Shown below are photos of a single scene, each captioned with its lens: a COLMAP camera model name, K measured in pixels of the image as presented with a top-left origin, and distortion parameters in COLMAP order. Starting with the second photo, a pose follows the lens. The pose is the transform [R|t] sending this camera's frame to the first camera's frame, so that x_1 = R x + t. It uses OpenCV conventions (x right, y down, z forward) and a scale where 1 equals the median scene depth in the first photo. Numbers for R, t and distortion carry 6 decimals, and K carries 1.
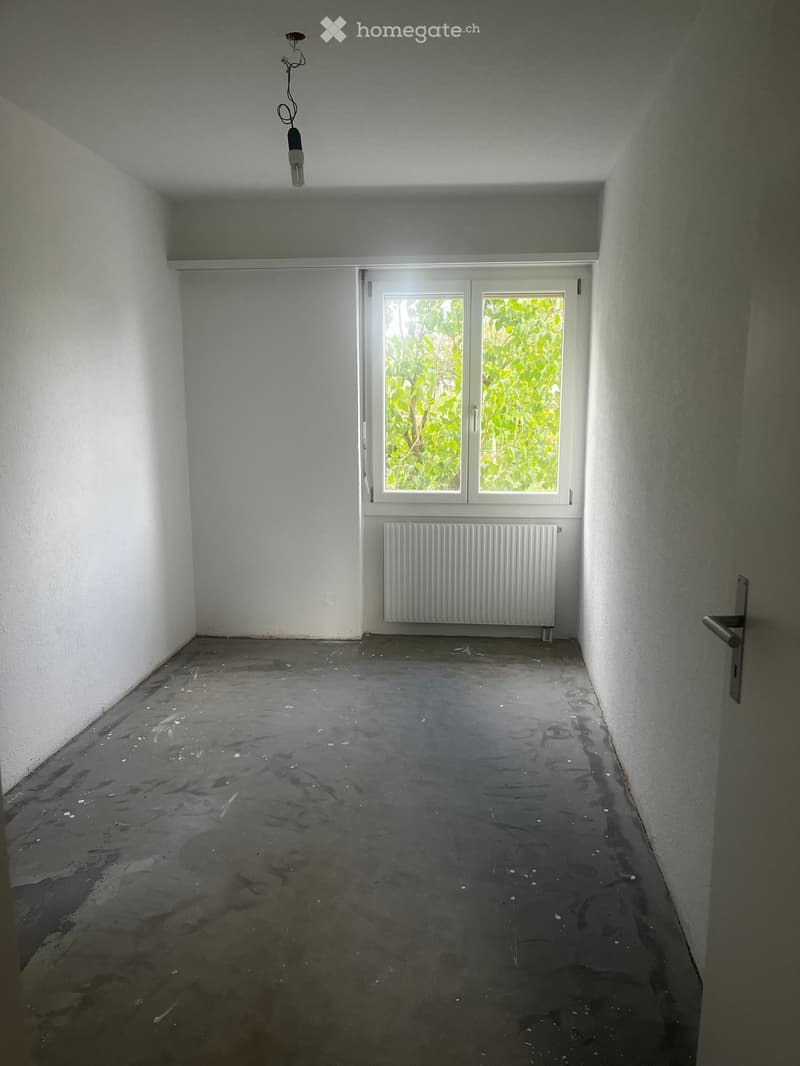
lens RADIAL K [[812.4, 0, 400.0], [0, 812.4, 533.0], [0, 0, 1]] dist [0.047442, -0.003446]
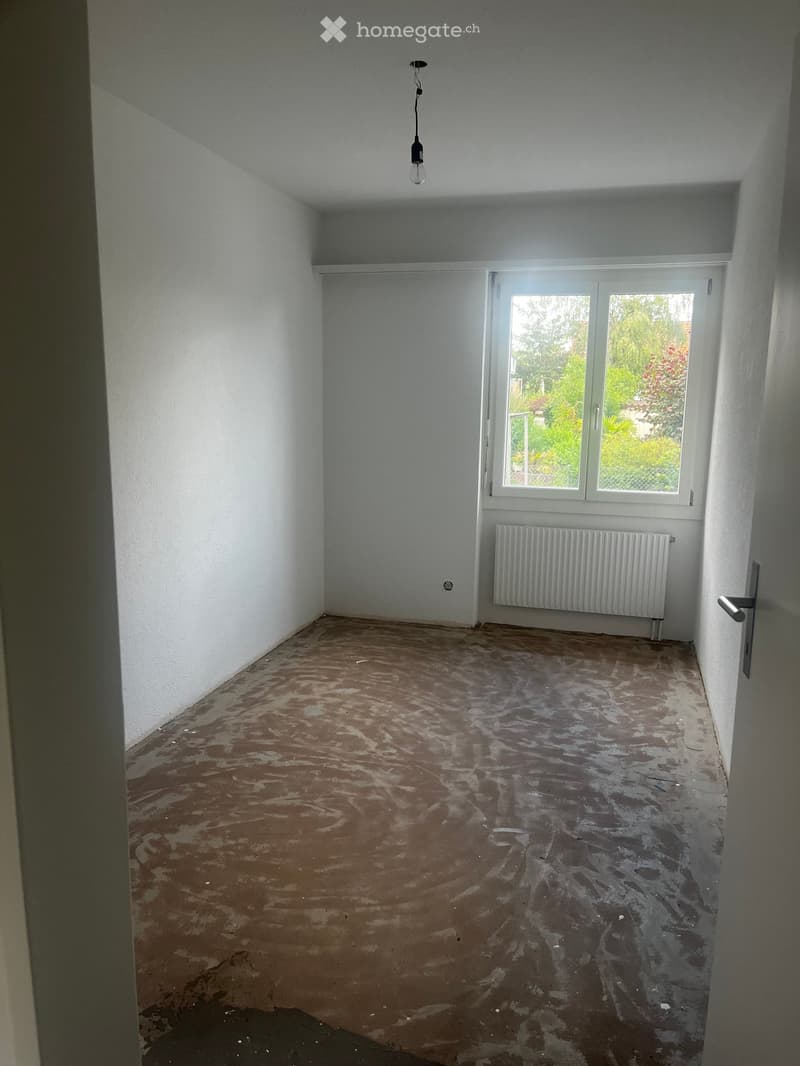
lens RADIAL K [[796.0, 0, 400.0], [0, 796.0, 533.0], [0, 0, 1]] dist [0.009343, 0.002803]
pose [[0.984331, 0.048066, -0.169653, 0.026996], [-0.047207, 0.998844, 0.009098, 0.005804], [0.169894, -0.000947, 0.985462, -0.019129]]
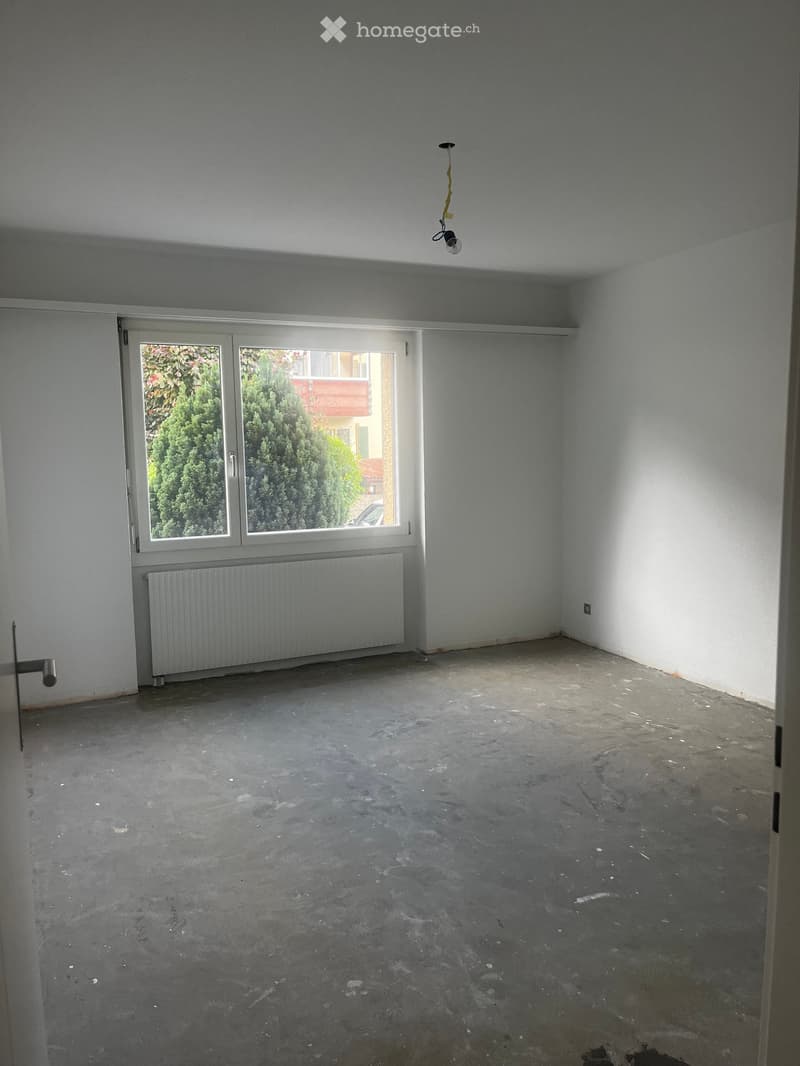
lens RADIAL K [[796.0, 0, 400.0], [0, 796.0, 533.0], [0, 0, 1]] dist [0.009343, 0.002803]
pose [[0.870264, -0.064150, 0.488390, -0.230281], [0.091697, 0.995251, -0.032668, -0.001093], [-0.483975, 0.073214, 0.872014, 0.017448]]
